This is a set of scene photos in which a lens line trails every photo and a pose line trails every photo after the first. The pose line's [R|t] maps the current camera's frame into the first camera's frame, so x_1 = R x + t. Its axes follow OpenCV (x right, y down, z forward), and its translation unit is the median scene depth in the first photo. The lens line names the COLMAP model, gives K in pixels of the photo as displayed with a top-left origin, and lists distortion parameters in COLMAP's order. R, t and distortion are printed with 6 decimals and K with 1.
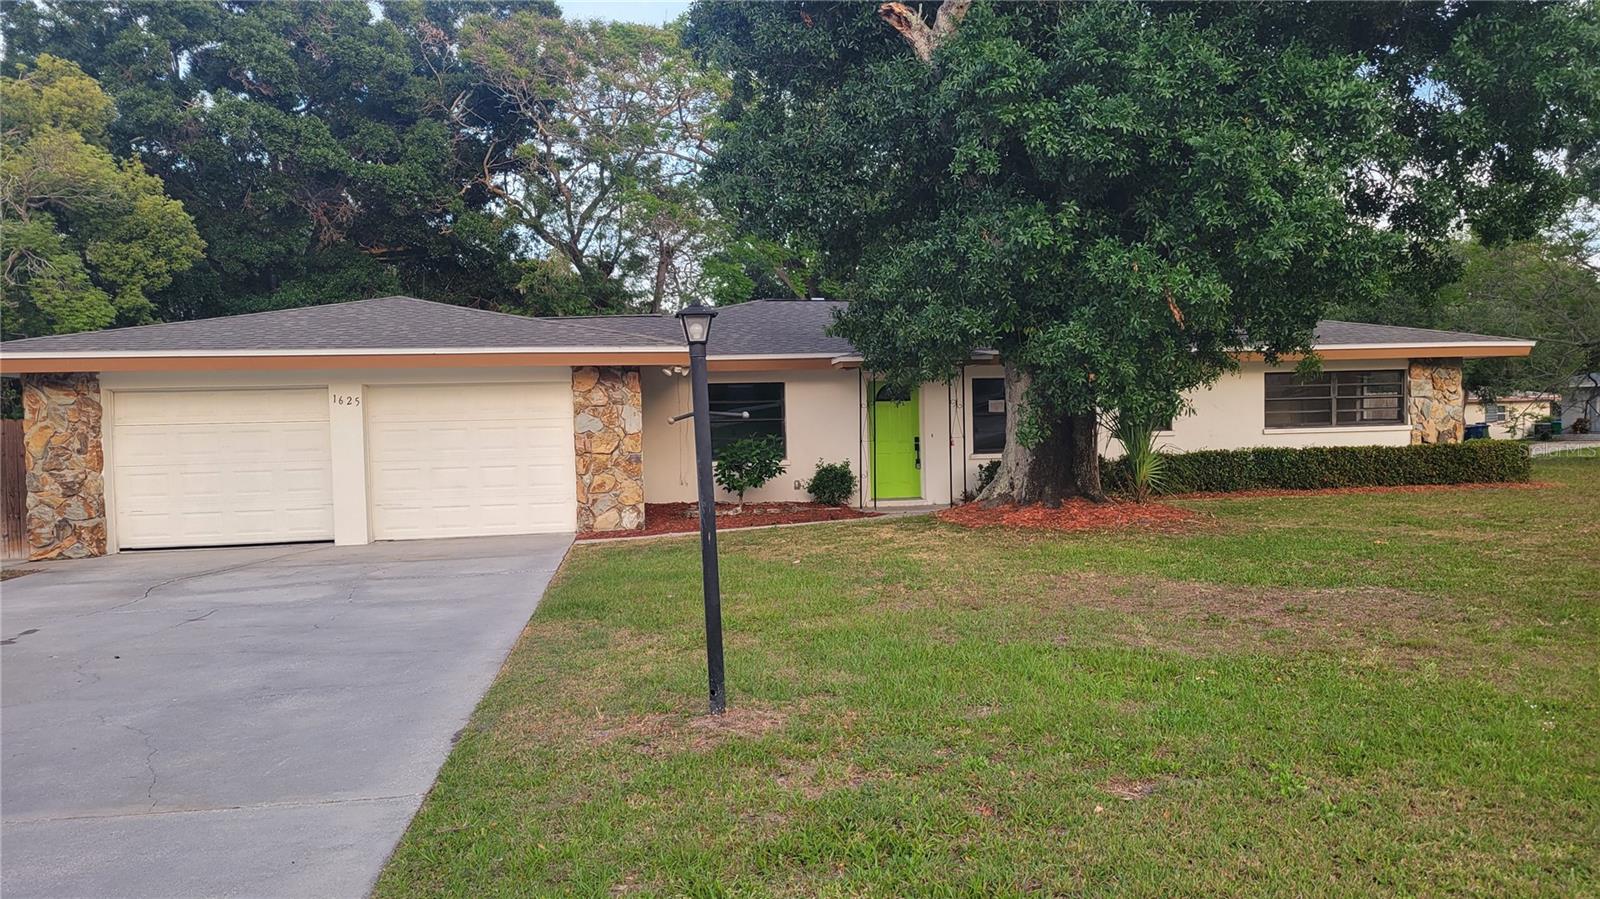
lens RADIAL K [[1192.4, 0, 802.5], [0, 1192.4, 448.5], [0, 0, 1]] dist [0.043828, -0.016916]
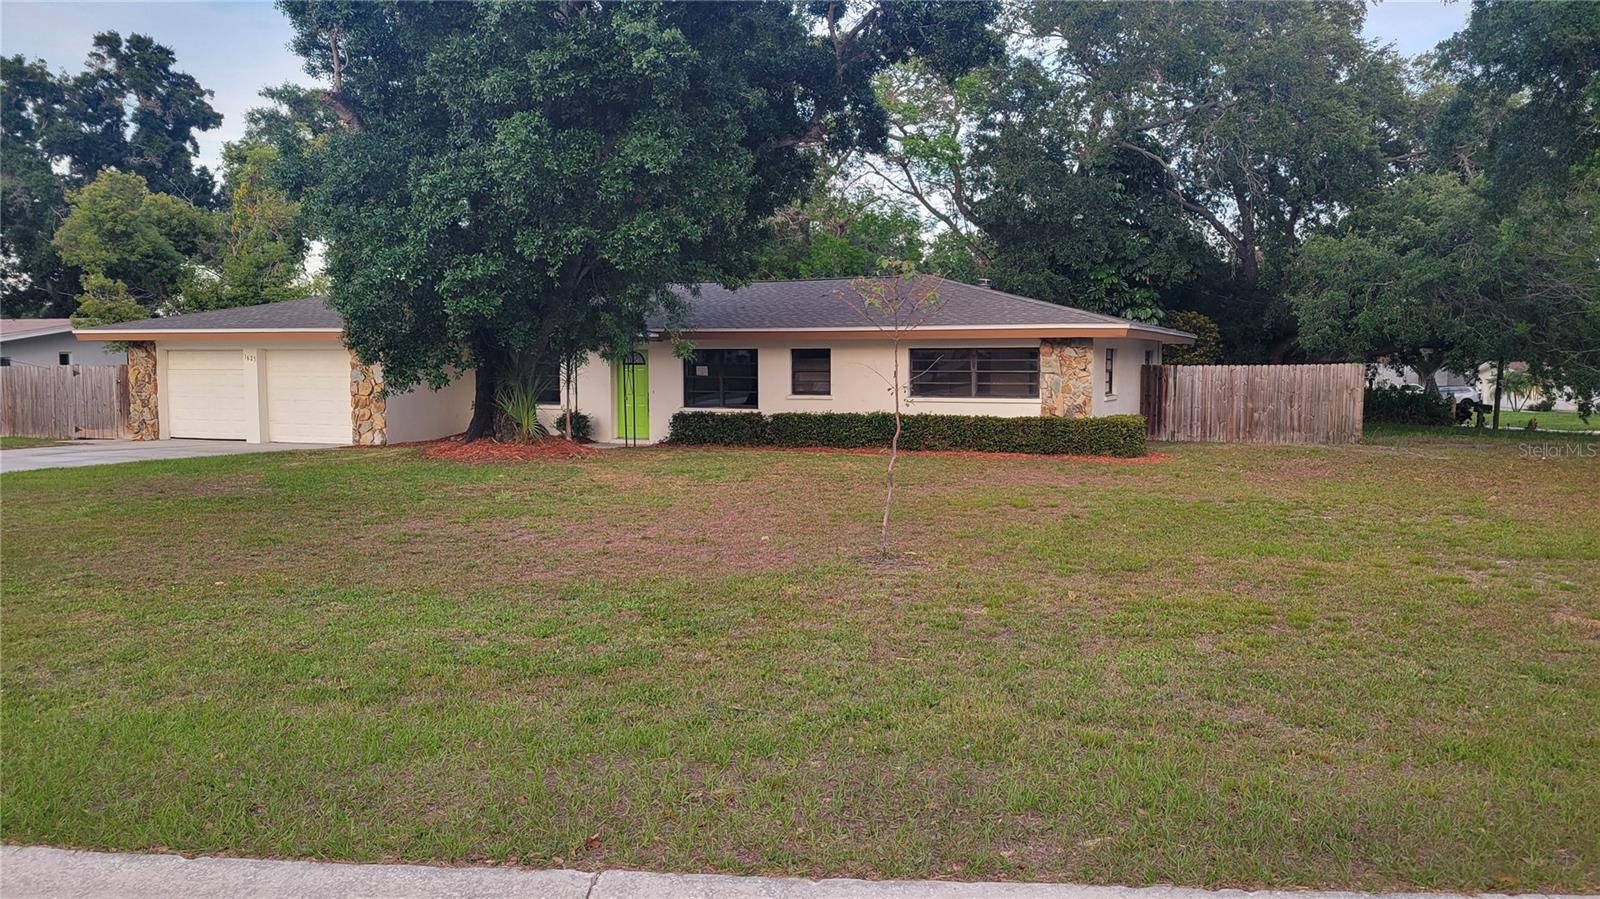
lens RADIAL K [[1192.4, 0, 799.2], [0, 1192.4, 451.4], [0, 0, 1]] dist [0.043828, -0.016916]
pose [[0.846690, 0.064181, -0.528202, 1.156844], [-0.034727, 0.997248, 0.065507, -0.045844], [0.530953, -0.037121, 0.846588, -0.035281]]
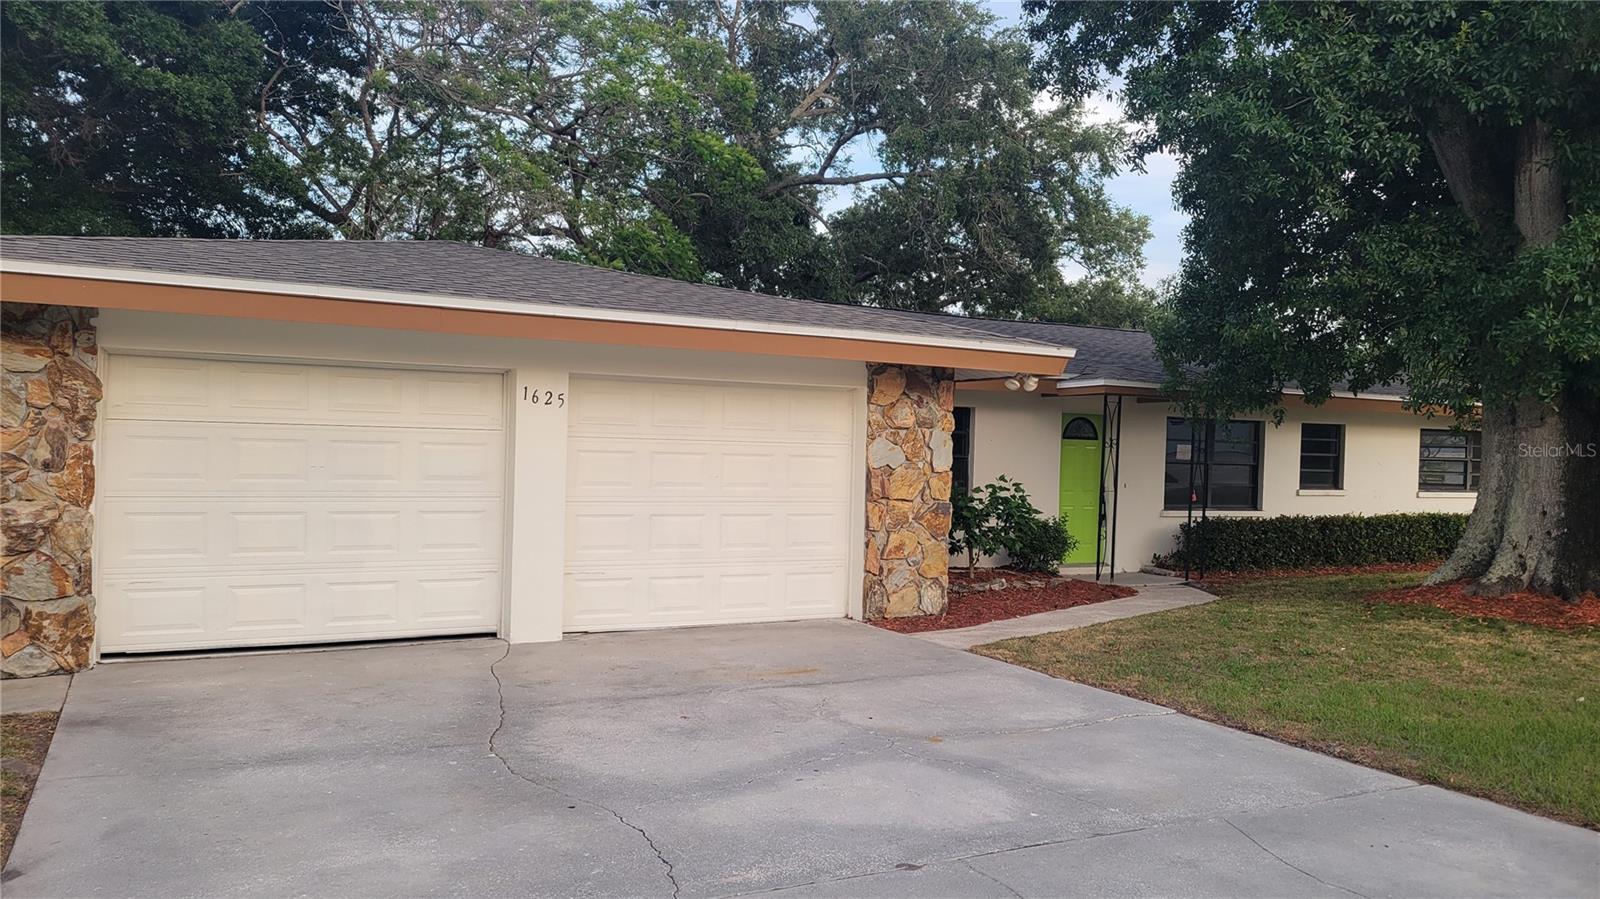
lens RADIAL K [[1192.4, 0, 794.9], [0, 1192.4, 451.1], [0, 0, 1]] dist [0.043828, -0.016916]
pose [[0.944224, 0.046250, 0.326039, -0.441430], [-0.036760, 0.998704, -0.035210, 0.002619], [-0.327245, 0.021261, 0.944700, 0.392514]]
